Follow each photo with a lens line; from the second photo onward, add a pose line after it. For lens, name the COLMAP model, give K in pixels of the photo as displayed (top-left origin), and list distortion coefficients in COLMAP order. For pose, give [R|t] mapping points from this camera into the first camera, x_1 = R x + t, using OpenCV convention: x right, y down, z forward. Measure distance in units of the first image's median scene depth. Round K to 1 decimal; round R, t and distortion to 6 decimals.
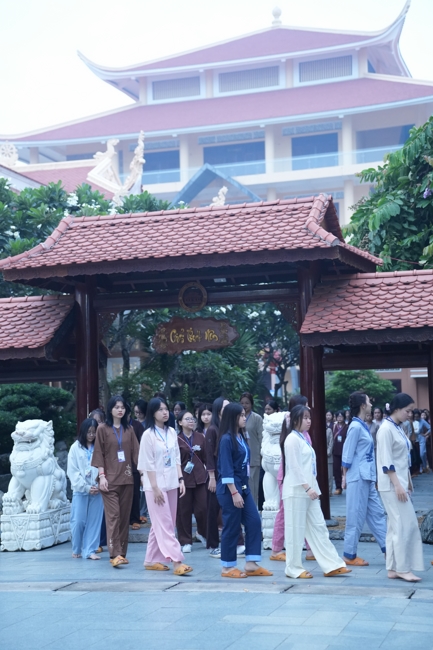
lens RADIAL K [[1122.8, 0, 216.0], [0, 1122.8, 326.0], [0, 0, 1]] dist [0.353762, 0.000000]
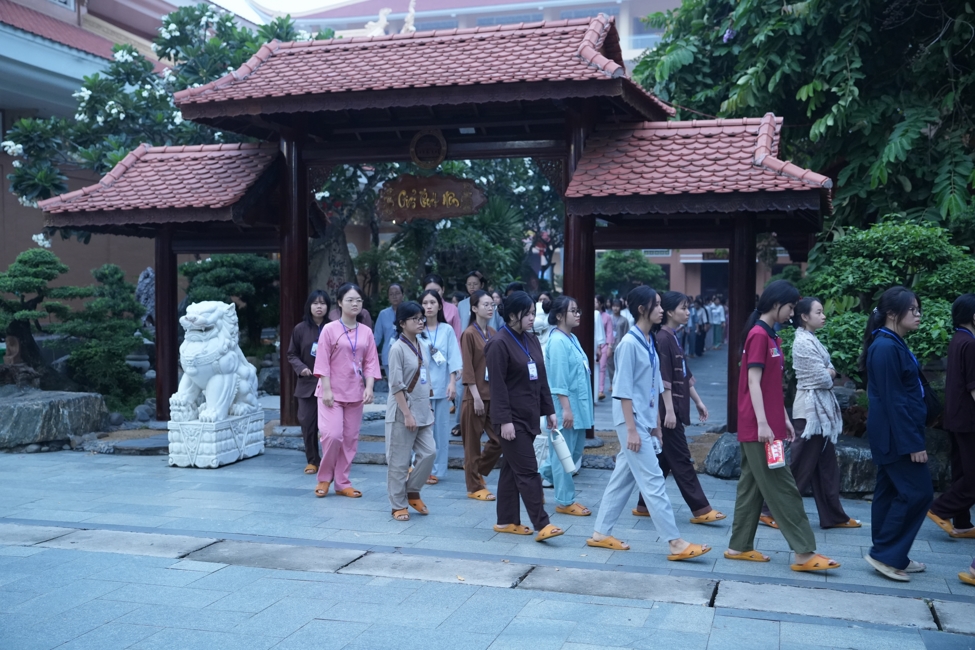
lens RADIAL K [[886.4, 0, 495.2], [0, 886.4, 318.0], [0, 0, 1]] dist [-0.015041, 0.000000]
pose [[0.999451, 0.031412, -0.010521, 0.035533], [-0.030037, 0.993245, 0.112080, 0.020199], [0.013970, -0.111703, 0.993643, 0.390708]]
